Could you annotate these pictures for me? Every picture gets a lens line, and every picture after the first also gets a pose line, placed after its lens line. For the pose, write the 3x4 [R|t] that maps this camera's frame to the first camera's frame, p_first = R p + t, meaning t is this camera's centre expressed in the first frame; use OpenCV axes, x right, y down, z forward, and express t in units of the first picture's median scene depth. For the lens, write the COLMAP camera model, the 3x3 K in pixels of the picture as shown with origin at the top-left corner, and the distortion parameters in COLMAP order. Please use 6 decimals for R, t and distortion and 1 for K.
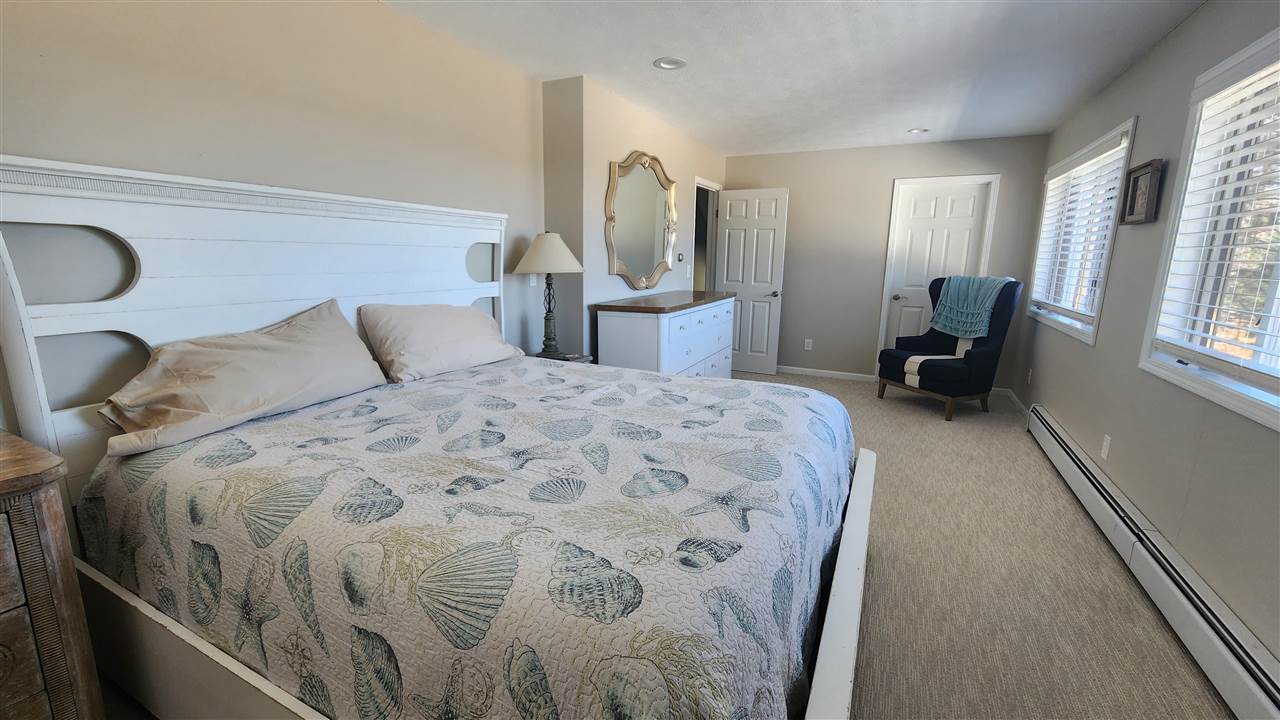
lens RADIAL K [[522.8, 0, 636.9], [0, 522.8, 362.0], [0, 0, 1]] dist [0.000290, 0.000079]
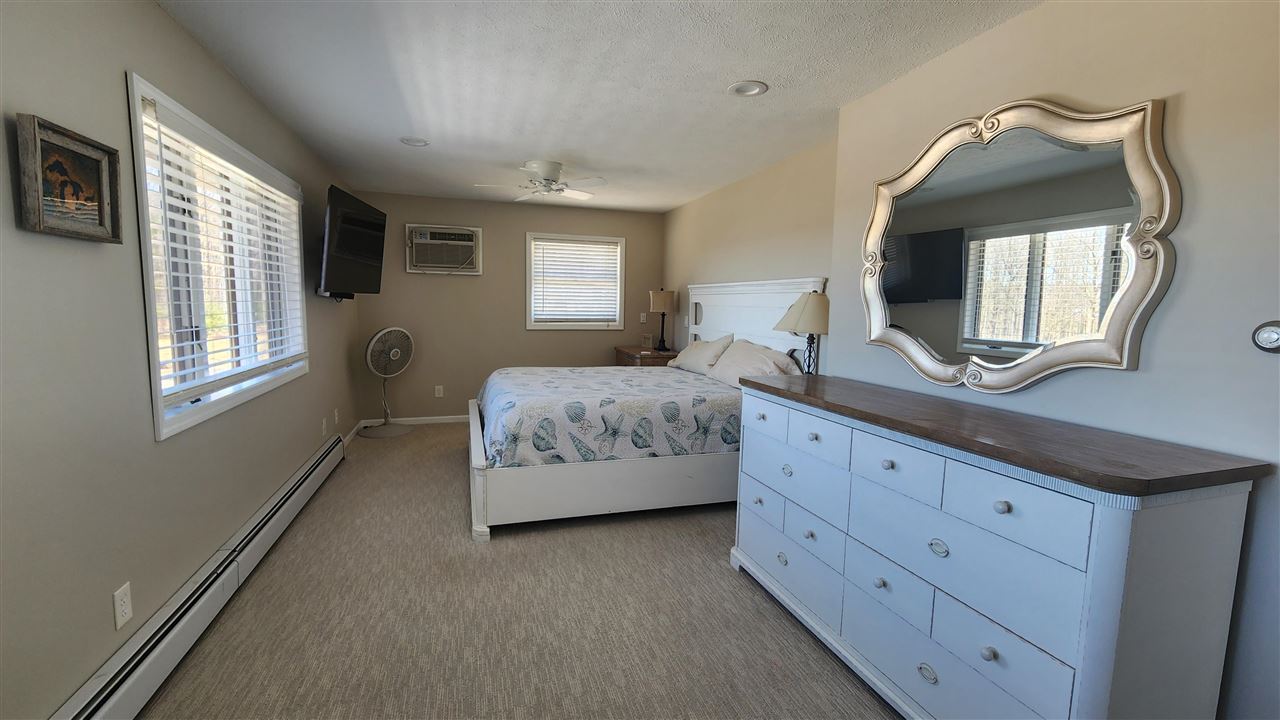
lens RADIAL K [[522.8, 0, 636.9], [0, 522.8, 362.0], [0, 0, 1]] dist [0.000290, 0.000079]
pose [[-0.707170, 0.039182, -0.705957, 0.971278], [-0.168118, 0.960509, 0.221717, -0.370212], [0.686765, 0.275476, -0.672656, 1.893004]]
